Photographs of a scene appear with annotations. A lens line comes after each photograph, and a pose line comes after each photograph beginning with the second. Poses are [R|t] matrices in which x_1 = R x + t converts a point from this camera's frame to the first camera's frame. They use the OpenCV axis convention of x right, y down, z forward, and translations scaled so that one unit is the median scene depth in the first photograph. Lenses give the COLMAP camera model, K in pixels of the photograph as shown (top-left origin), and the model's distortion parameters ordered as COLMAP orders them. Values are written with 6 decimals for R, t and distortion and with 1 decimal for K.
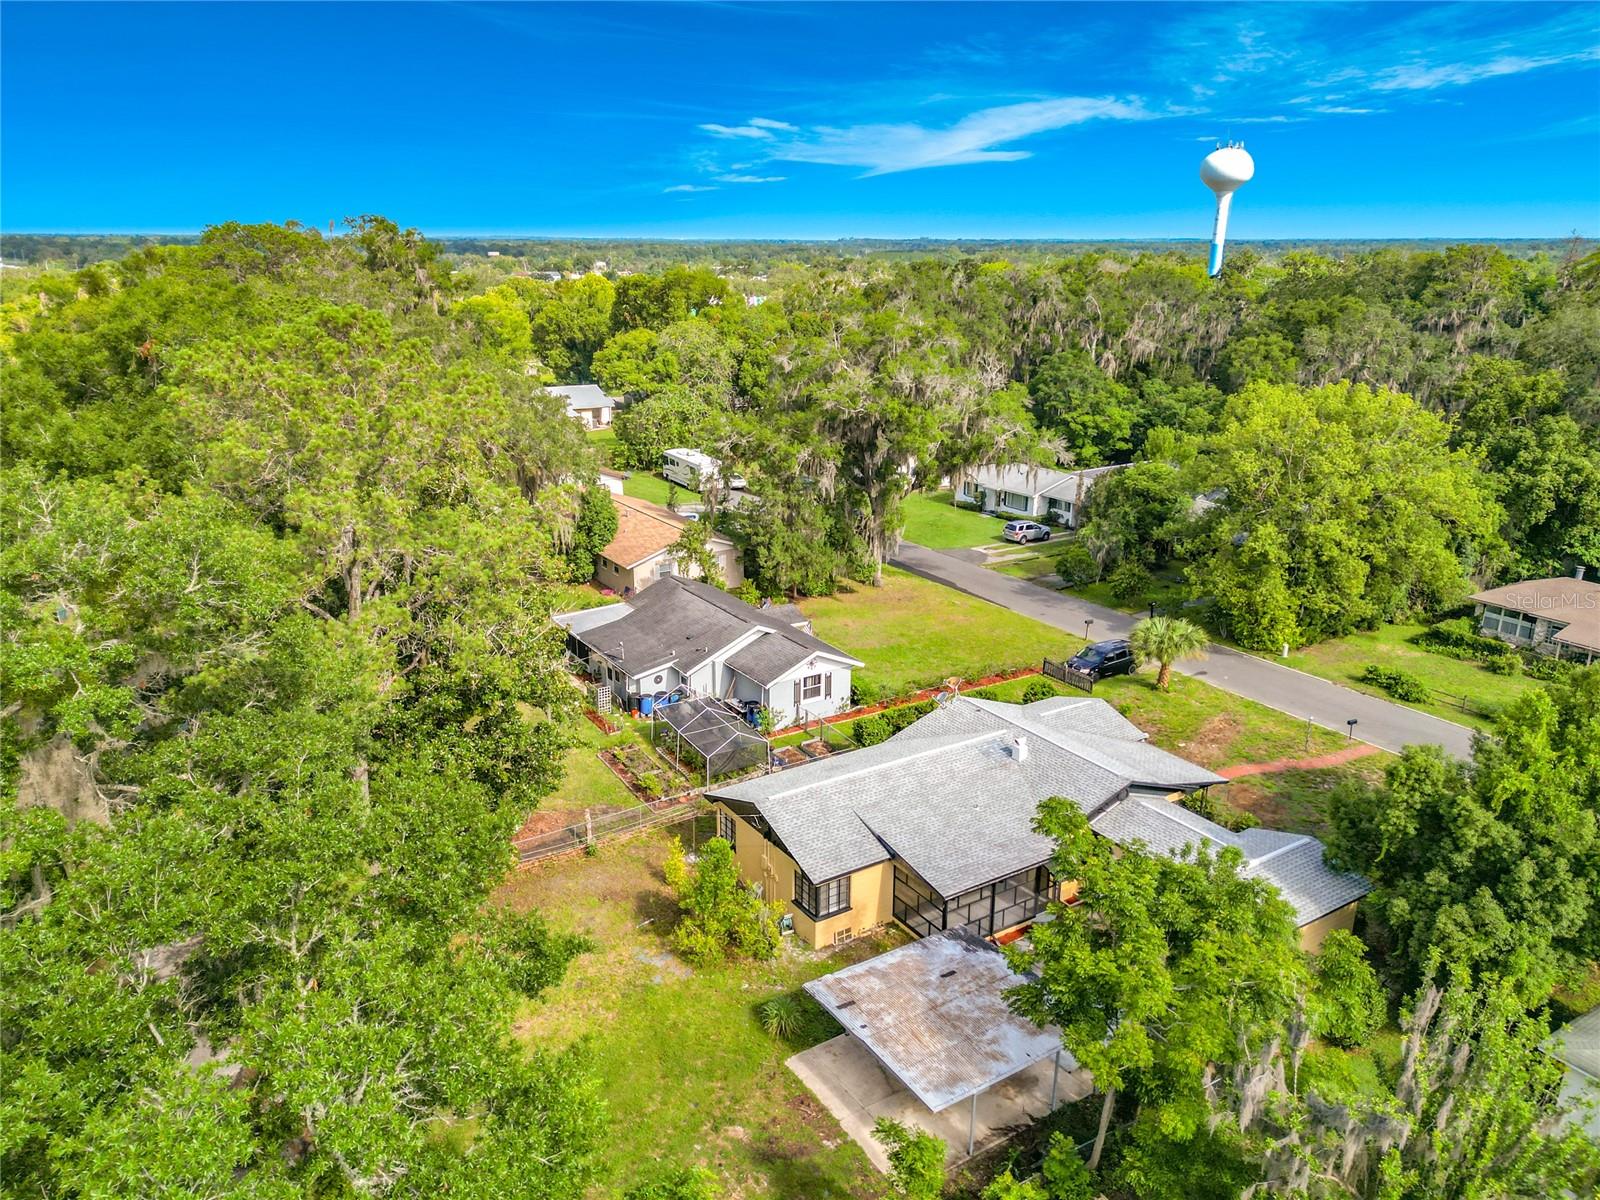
lens RADIAL K [[1136.5, 0, 793.3], [0, 1136.5, 609.3], [0, 0, 1]] dist [0.087323, -0.097752]
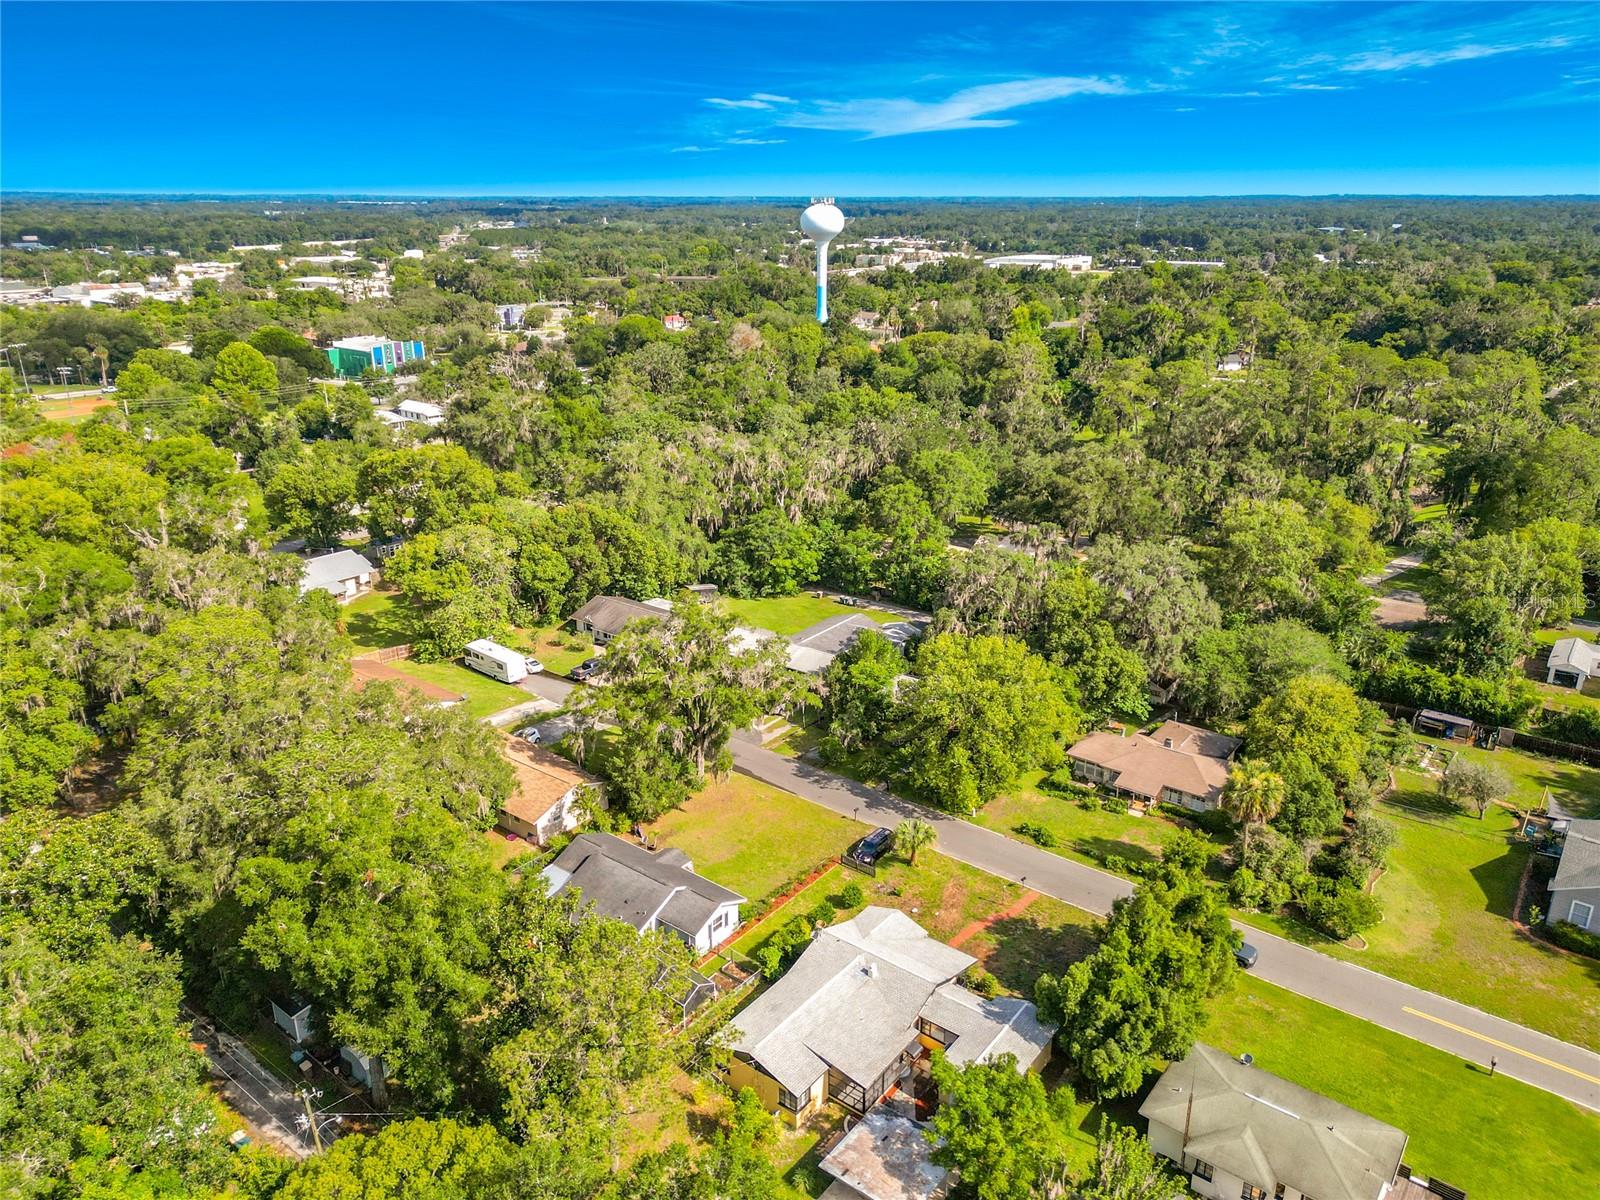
lens RADIAL K [[1117.5, 0, 800.0], [0, 1117.5, 600.0], [0, 0, 1]] dist [0.066760, -0.095610]
pose [[0.941660, -0.119564, 0.314613, -0.256448], [0.107540, 0.992658, 0.055370, -0.370052], [-0.318923, -0.018306, 0.947604, -0.397637]]
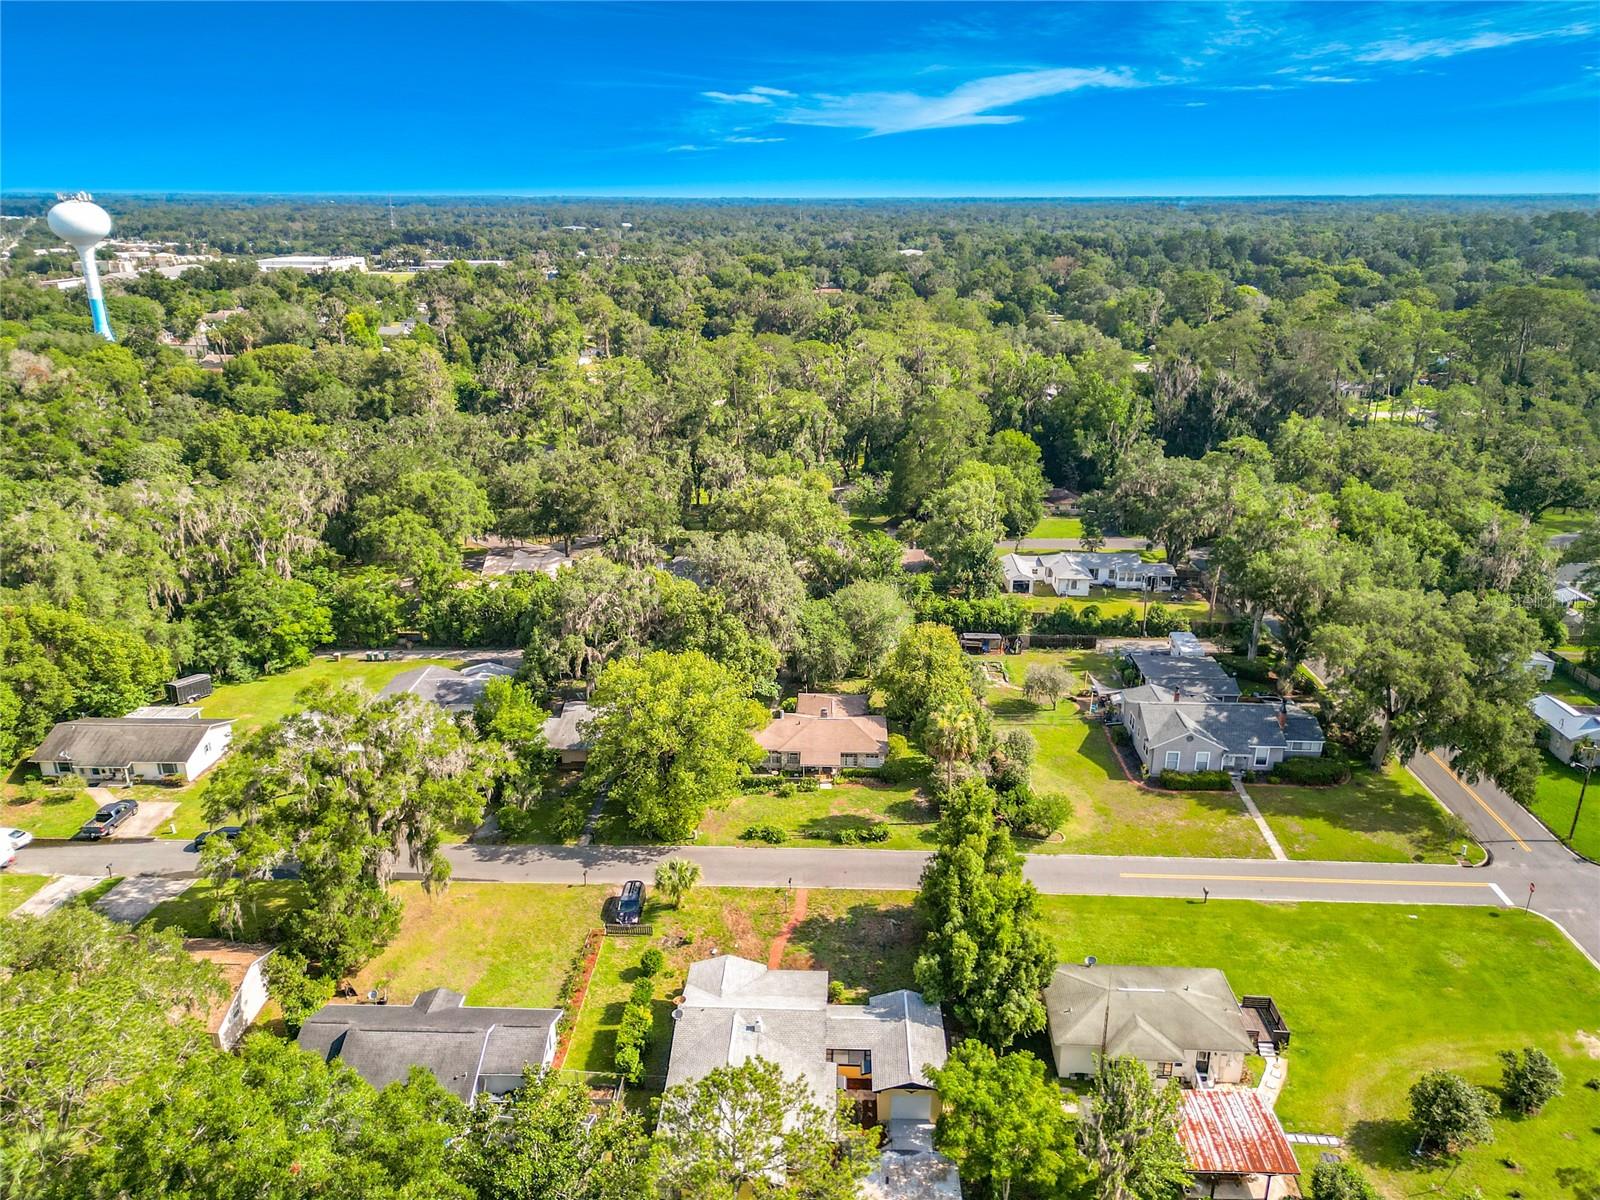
lens RADIAL K [[1123.5, 0, 800.0], [0, 1123.5, 600.0], [0, 0, 1]] dist [0.086499, -0.100547]
pose [[0.567706, -0.281070, 0.773763, -0.570101], [0.251399, 0.954202, 0.162164, -0.471201], [-0.783906, 0.102462, 0.612367, -0.065711]]
